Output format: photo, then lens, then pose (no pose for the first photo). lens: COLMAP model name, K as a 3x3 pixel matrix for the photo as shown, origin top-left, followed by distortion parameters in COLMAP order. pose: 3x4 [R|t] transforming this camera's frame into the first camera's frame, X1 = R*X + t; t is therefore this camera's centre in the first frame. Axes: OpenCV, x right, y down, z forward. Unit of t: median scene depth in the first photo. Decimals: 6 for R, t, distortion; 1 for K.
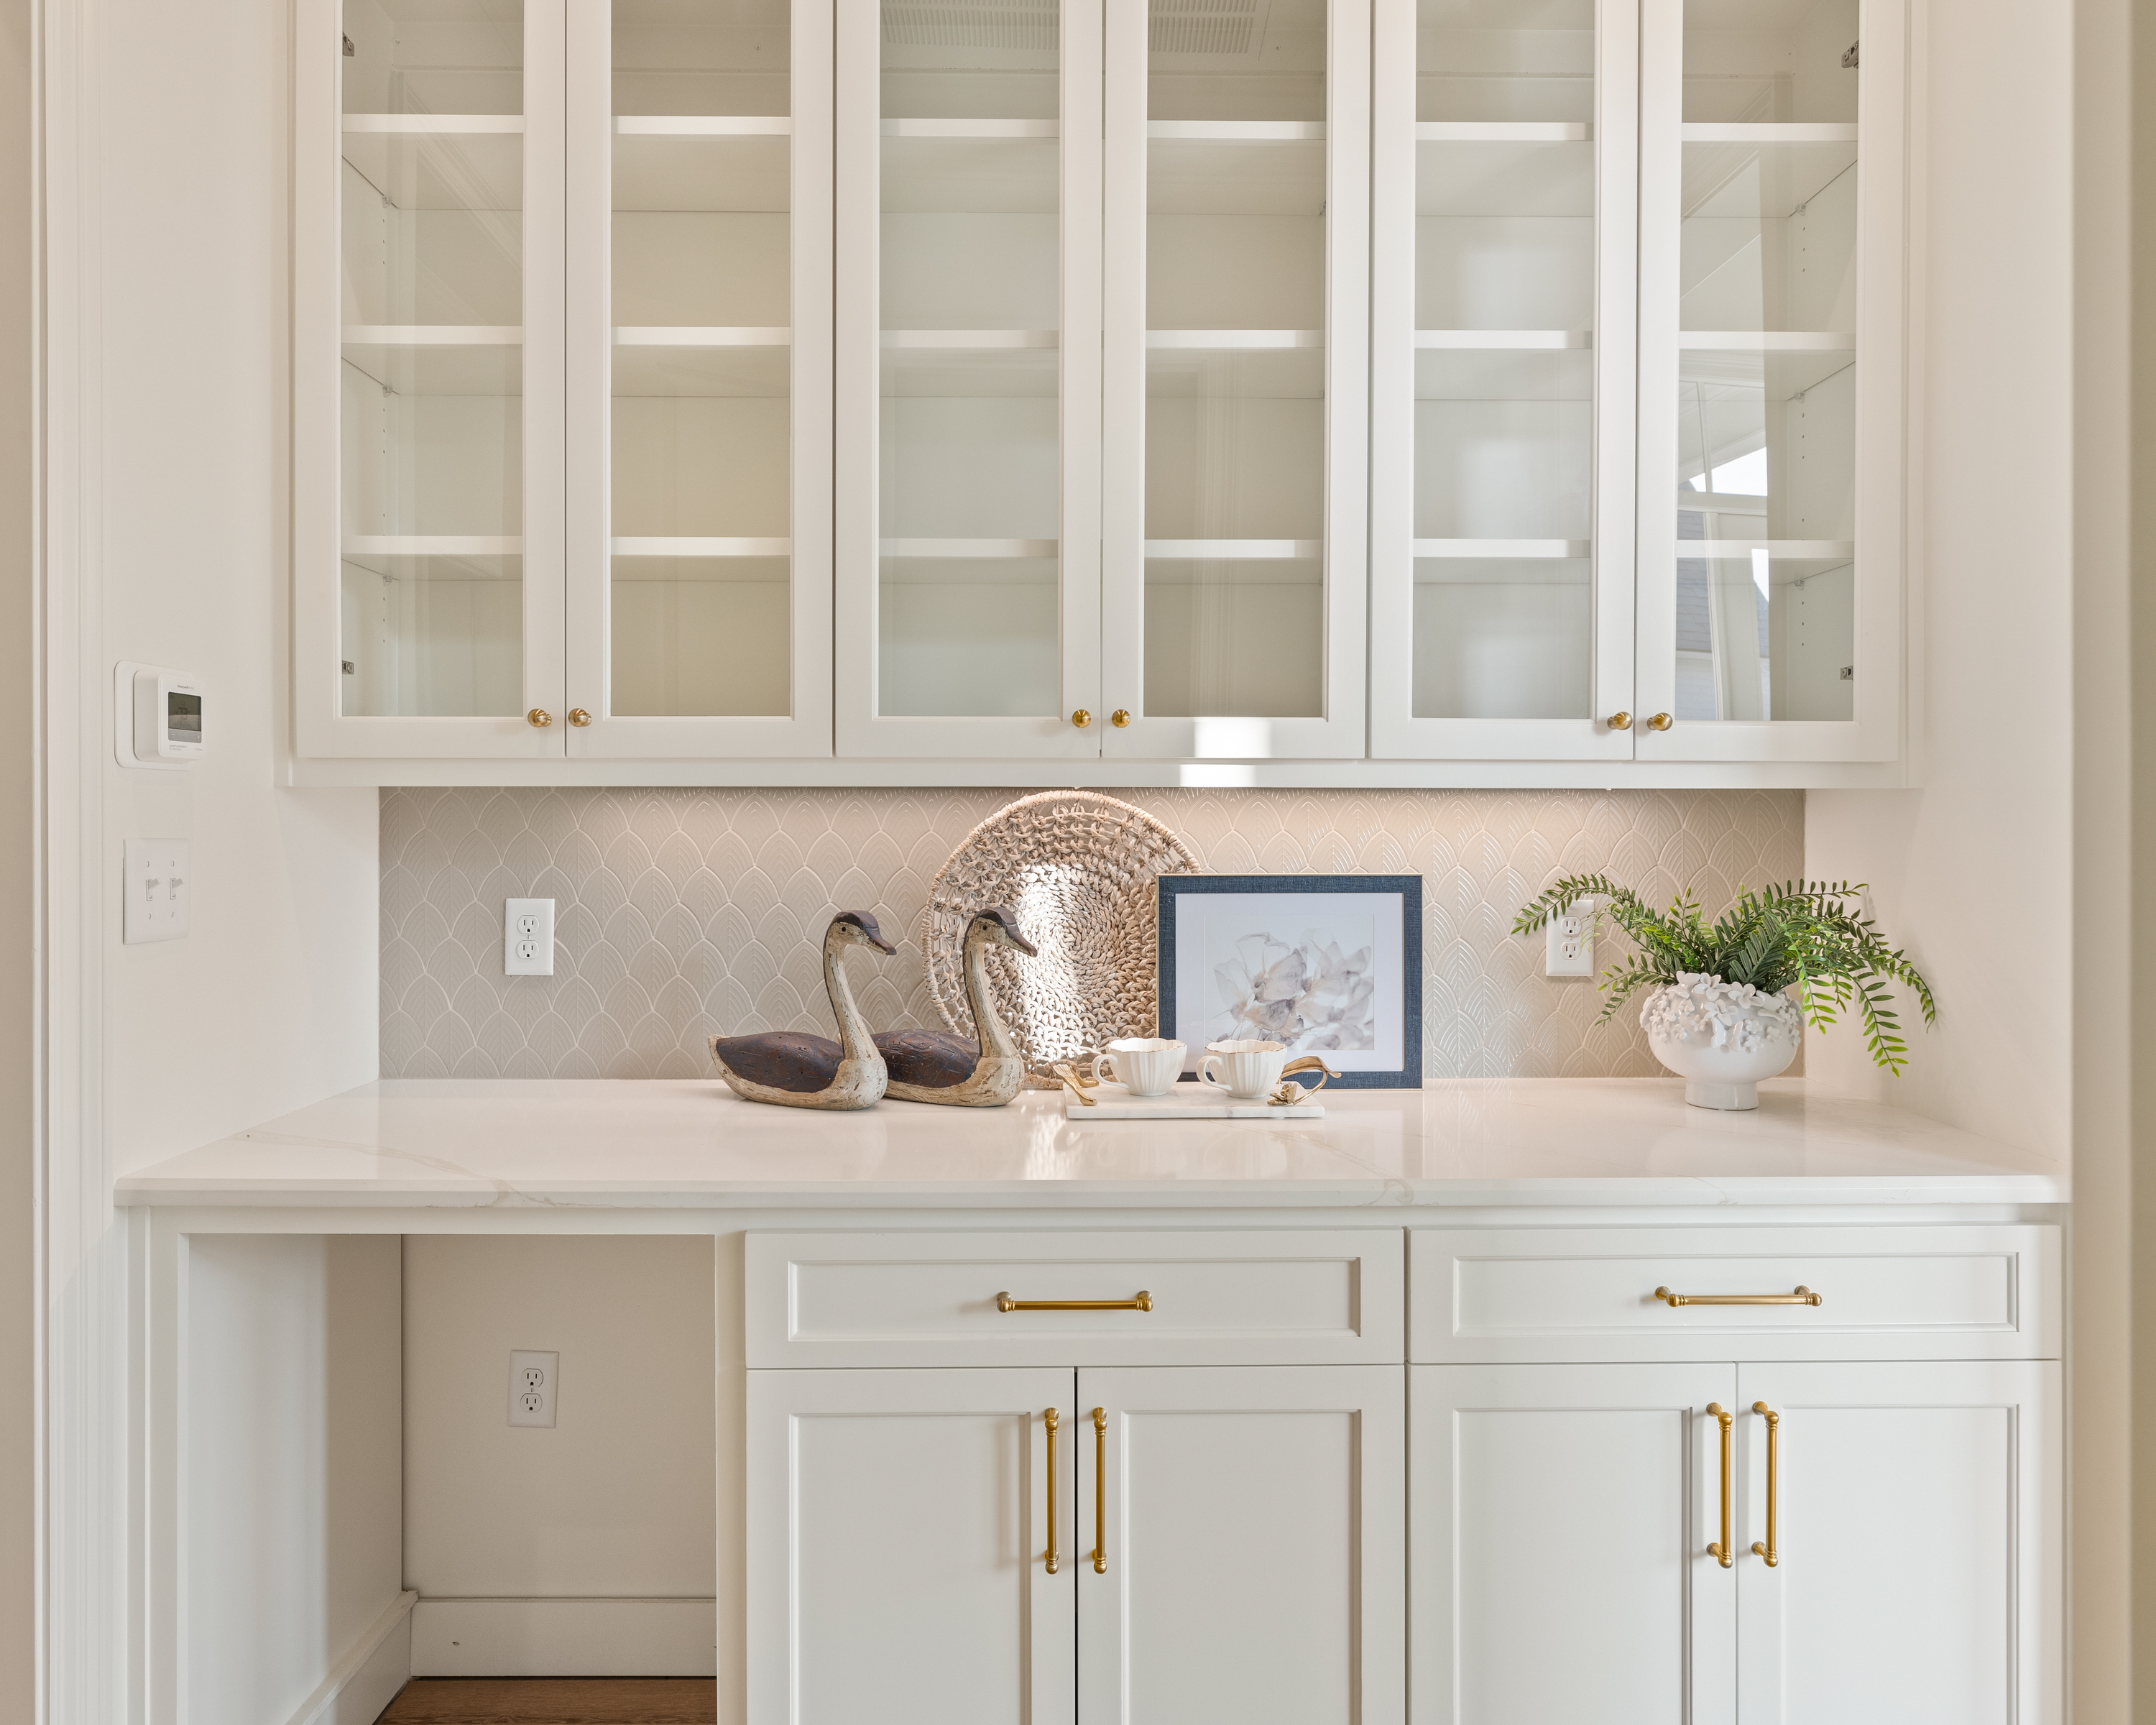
lens RADIAL K [[1418.1, 0, 1017.8], [0, 1418.1, 831.4], [0, 0, 1]] dist [0.004680, -0.000172]
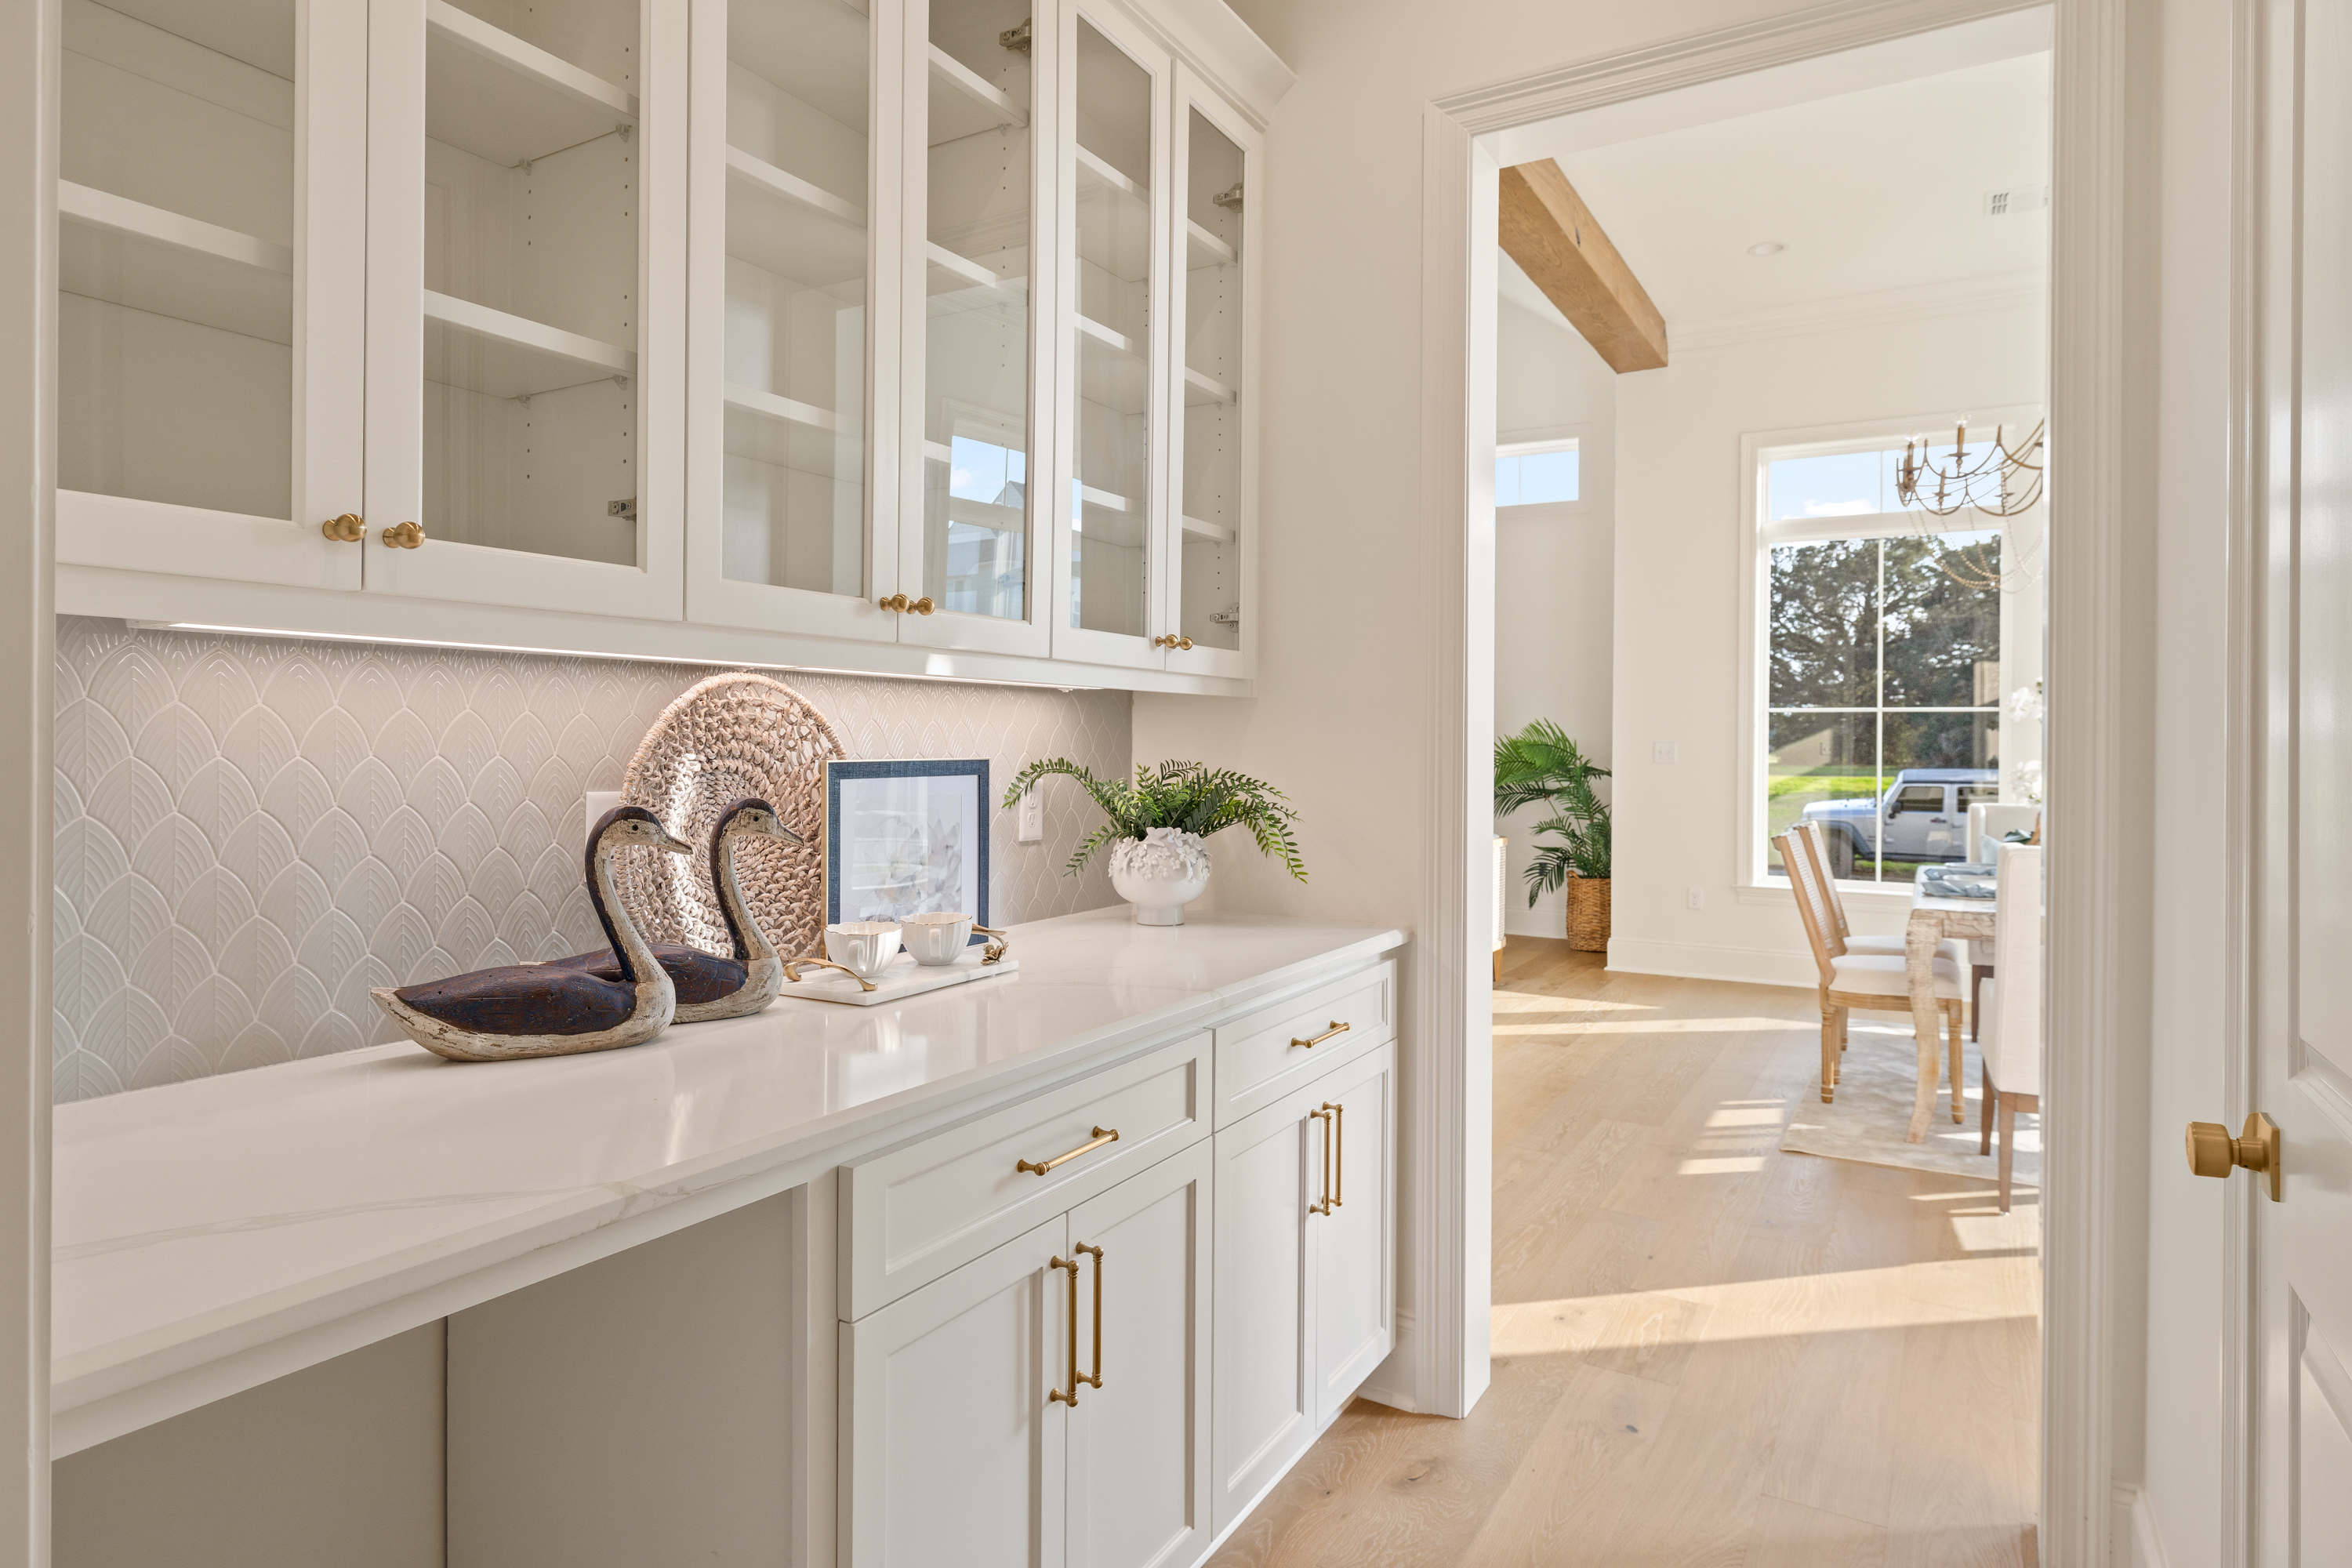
lens RADIAL K [[1349.1, 0, 1160.2], [0, 1349.1, 743.4], [0, 0, 1]] dist [0.005516, -0.000264]
pose [[0.523178, 0.002088, 0.852221, -0.591110], [-0.006397, 0.999978, 0.001477, 0.015495], [-0.852200, -0.006224, 0.523180, 0.302226]]
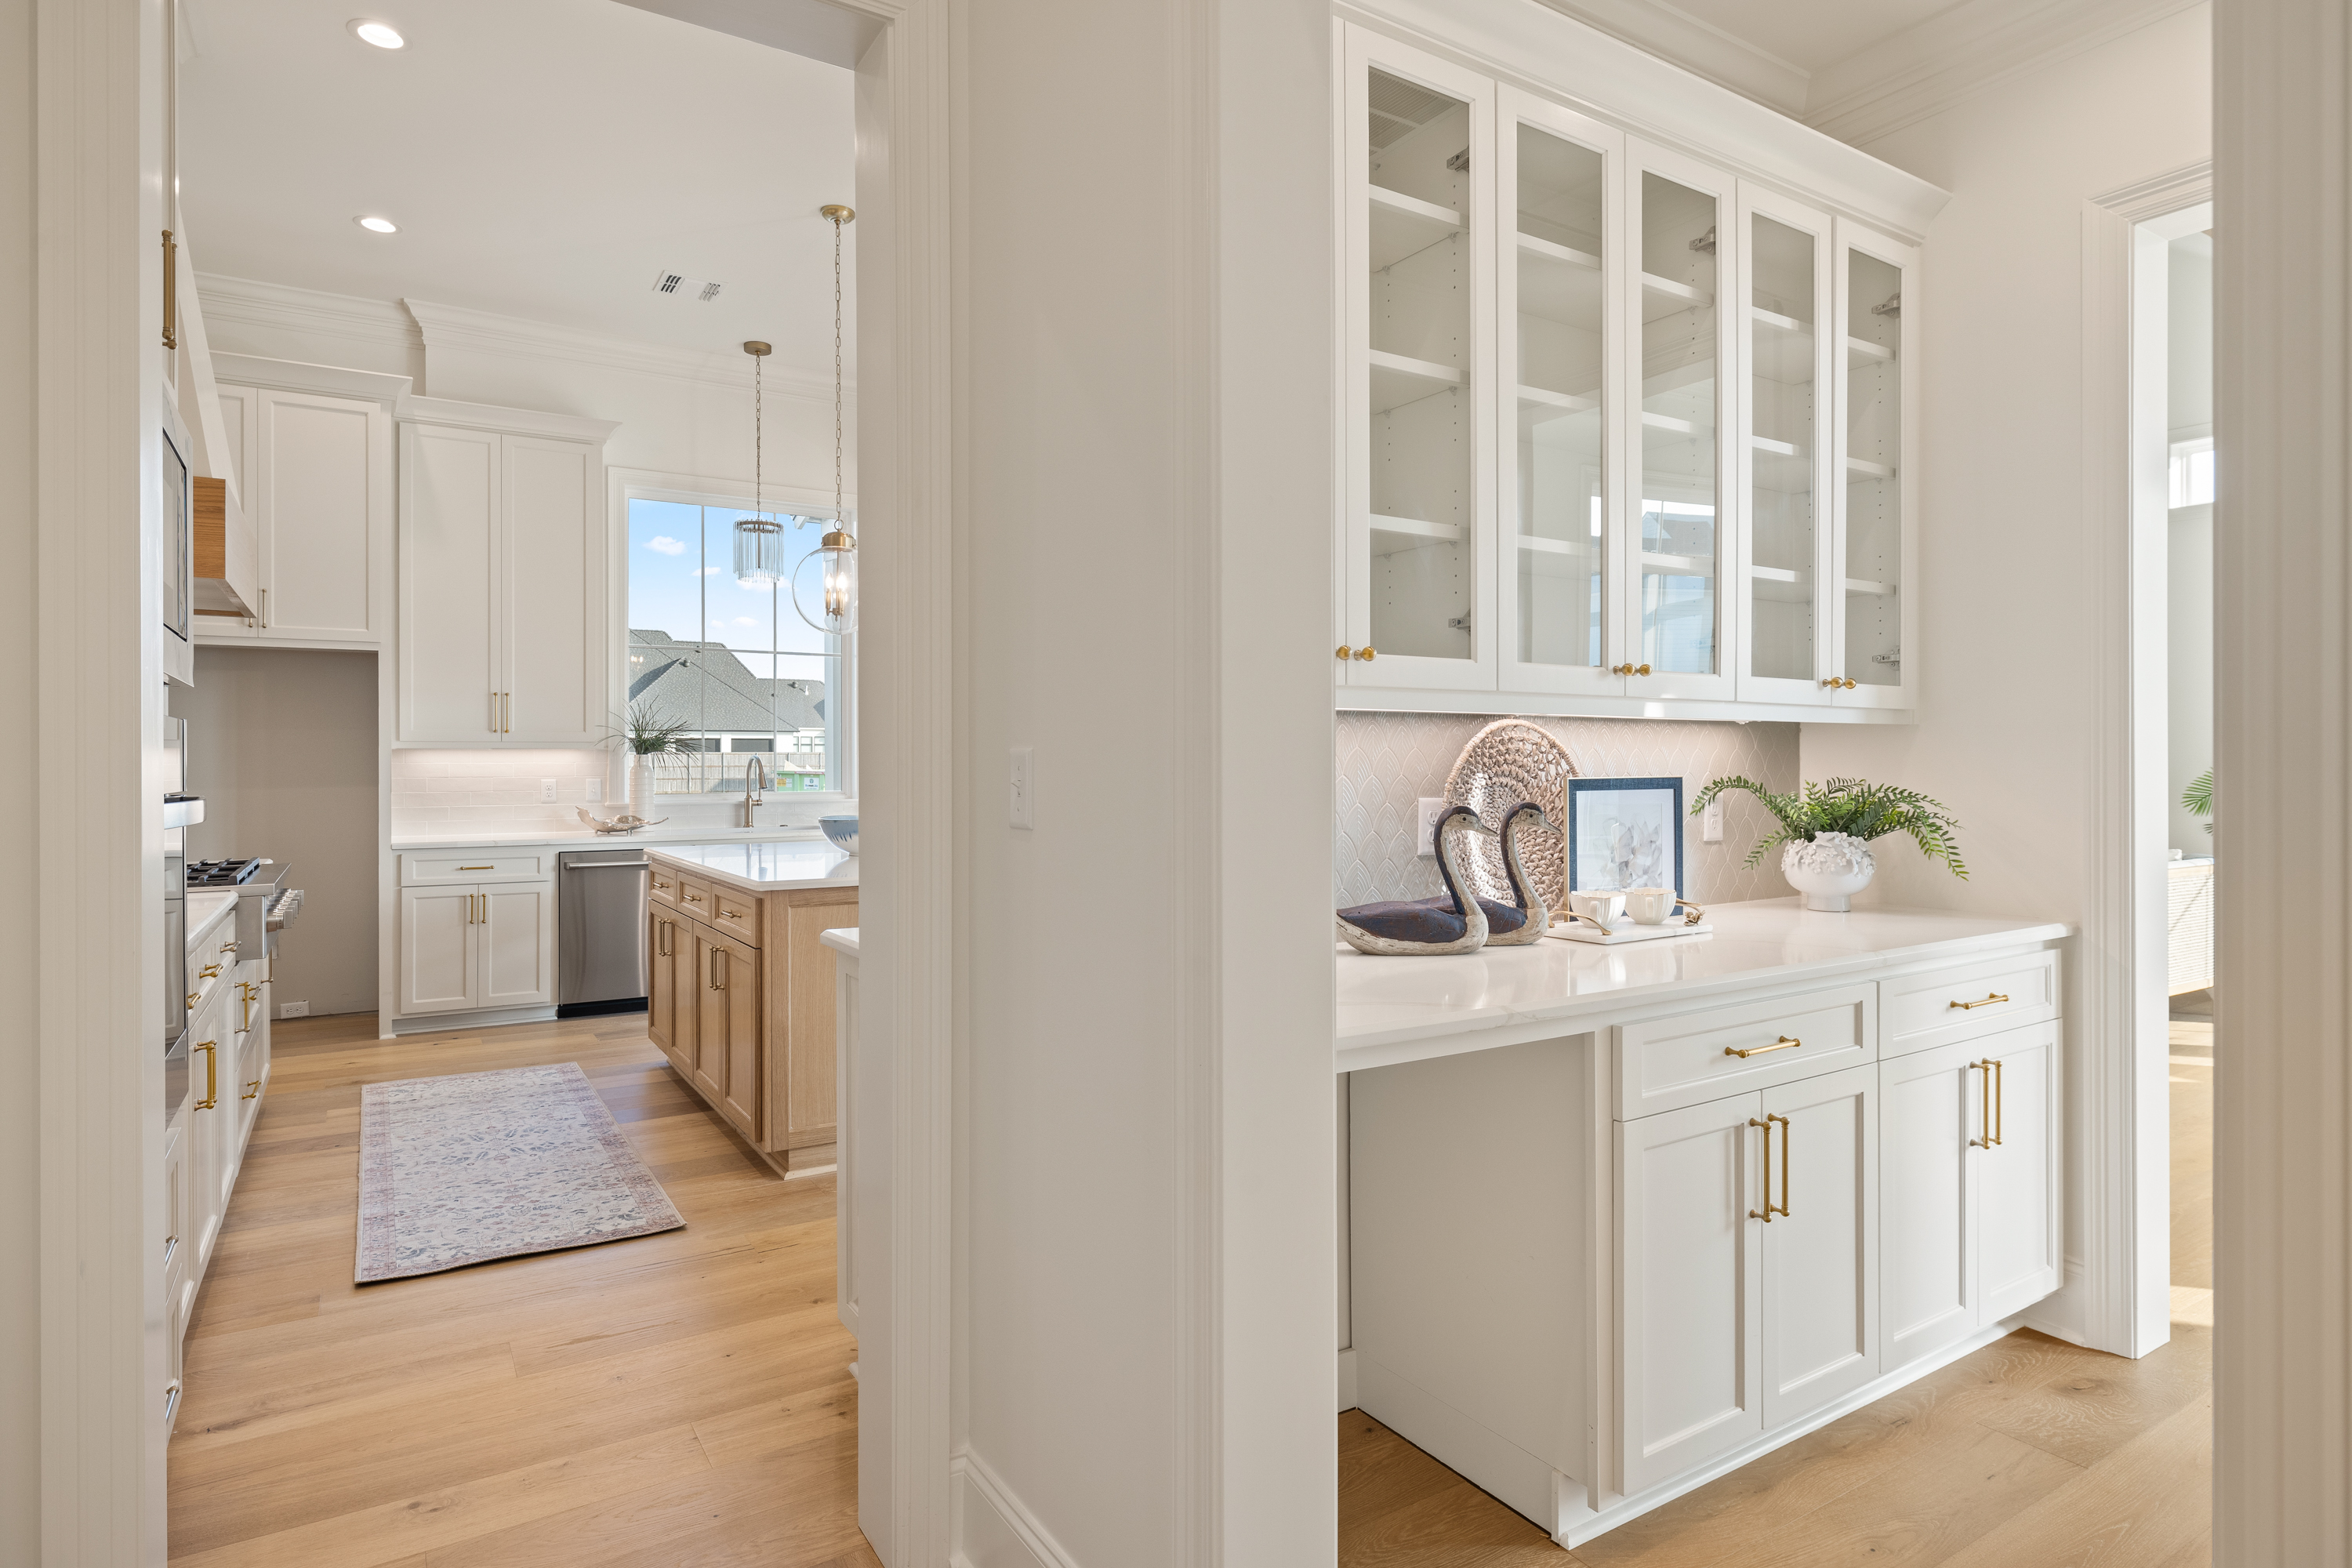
lens RADIAL K [[1252.3, 0, 1171.9], [0, 1252.3, 764.2], [0, 0, 1]] dist [-0.000272, 0.000520]
pose [[0.855383, -0.002710, 0.517989, -0.903882], [0.002791, 0.999996, 0.000622, 0.014767], [-0.517988, 0.000913, 0.855387, 0.122058]]
